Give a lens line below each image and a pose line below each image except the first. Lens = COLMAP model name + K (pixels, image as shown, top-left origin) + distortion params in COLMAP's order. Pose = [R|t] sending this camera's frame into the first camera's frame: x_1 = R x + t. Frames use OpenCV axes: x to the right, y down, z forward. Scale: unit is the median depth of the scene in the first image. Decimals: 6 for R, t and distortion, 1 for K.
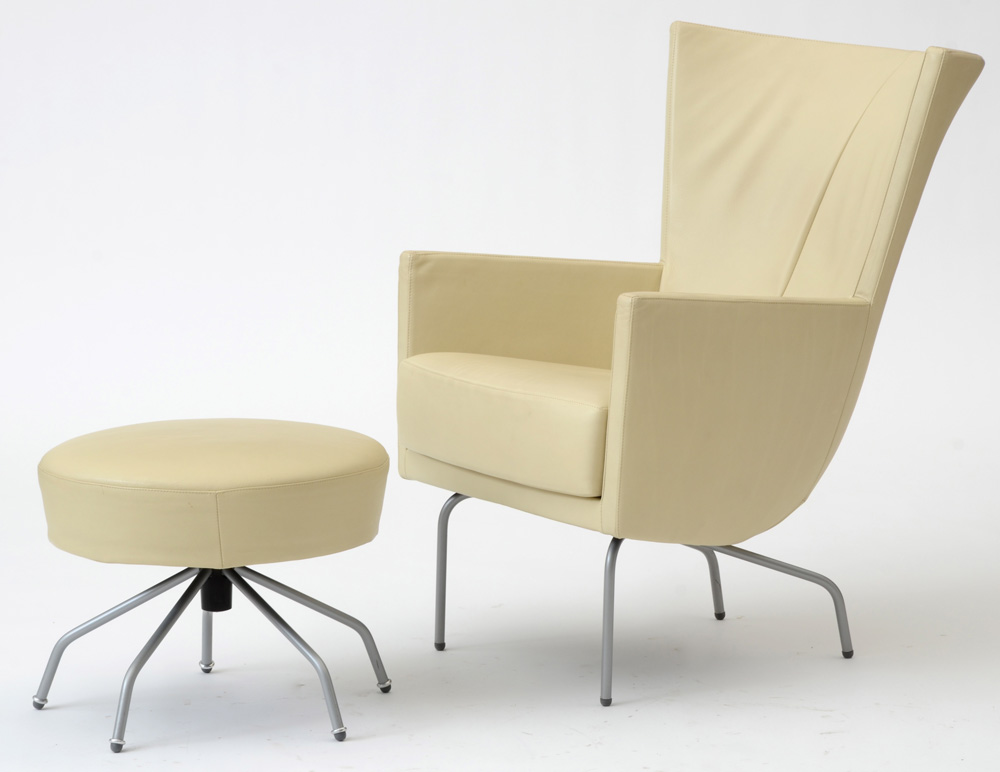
lens RADIAL K [[3825.5, 0, 495.5], [0, 3825.5, 387.8], [0, 0, 1]] dist [0.840572, 0.000000]
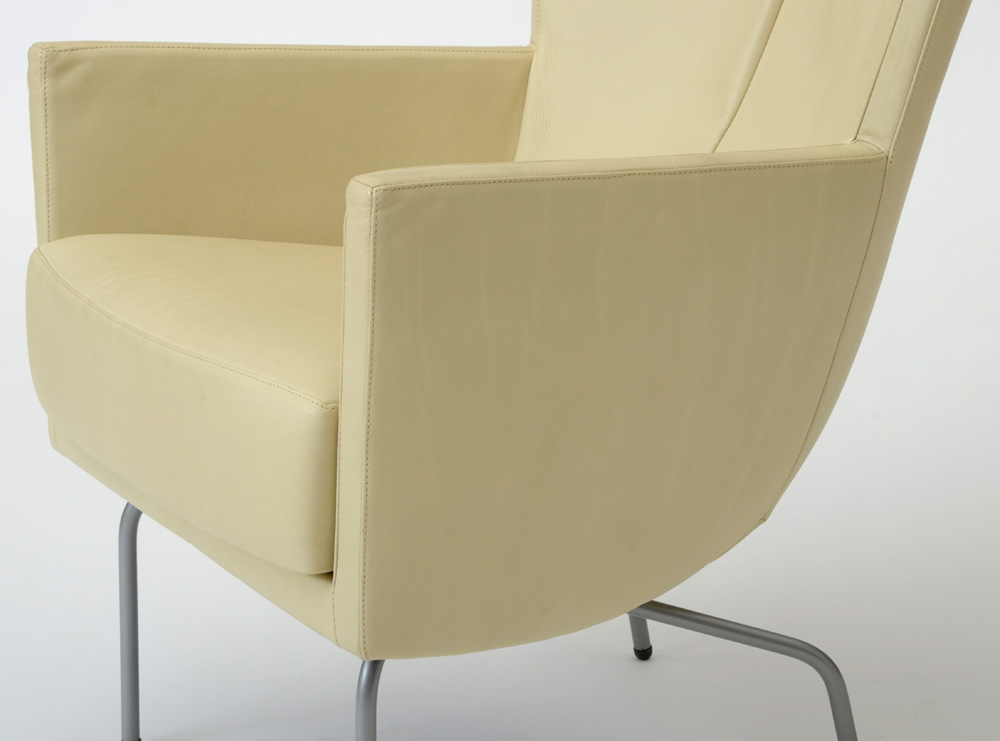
lens RADIAL K [[3258.4, 0, 430.1], [0, 3258.4, 384.0], [0, 0, 1]] dist [0.779080, 0.000000]
pose [[0.997311, -0.007999, -0.072853, 0.068256], [0.016939, 0.992271, 0.122930, -0.046406], [0.071307, -0.123834, 0.989738, 0.555810]]
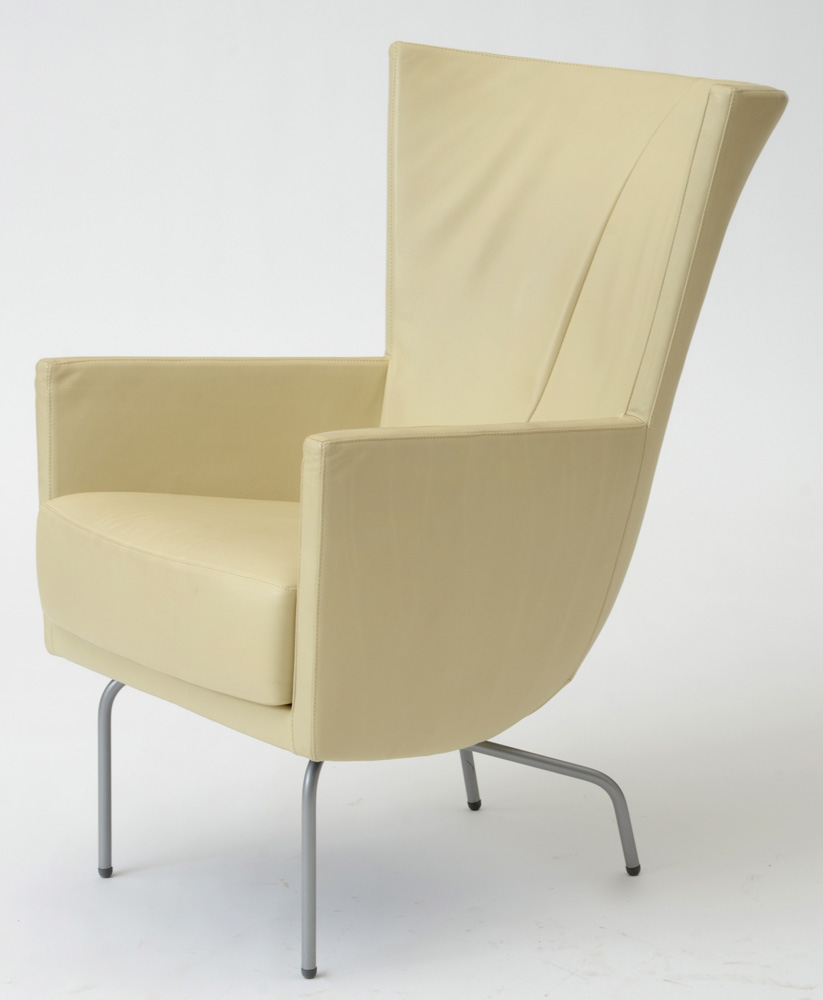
lens RADIAL K [[3770.7, 0, 408.1], [0, 3770.7, 477.7], [0, 0, 1]] dist [0.748228, 0.000000]
pose [[0.999508, -0.028696, 0.012699, 0.040198], [0.028066, 0.998488, 0.047259, -0.047587], [-0.014036, -0.046880, 0.998802, 0.255704]]
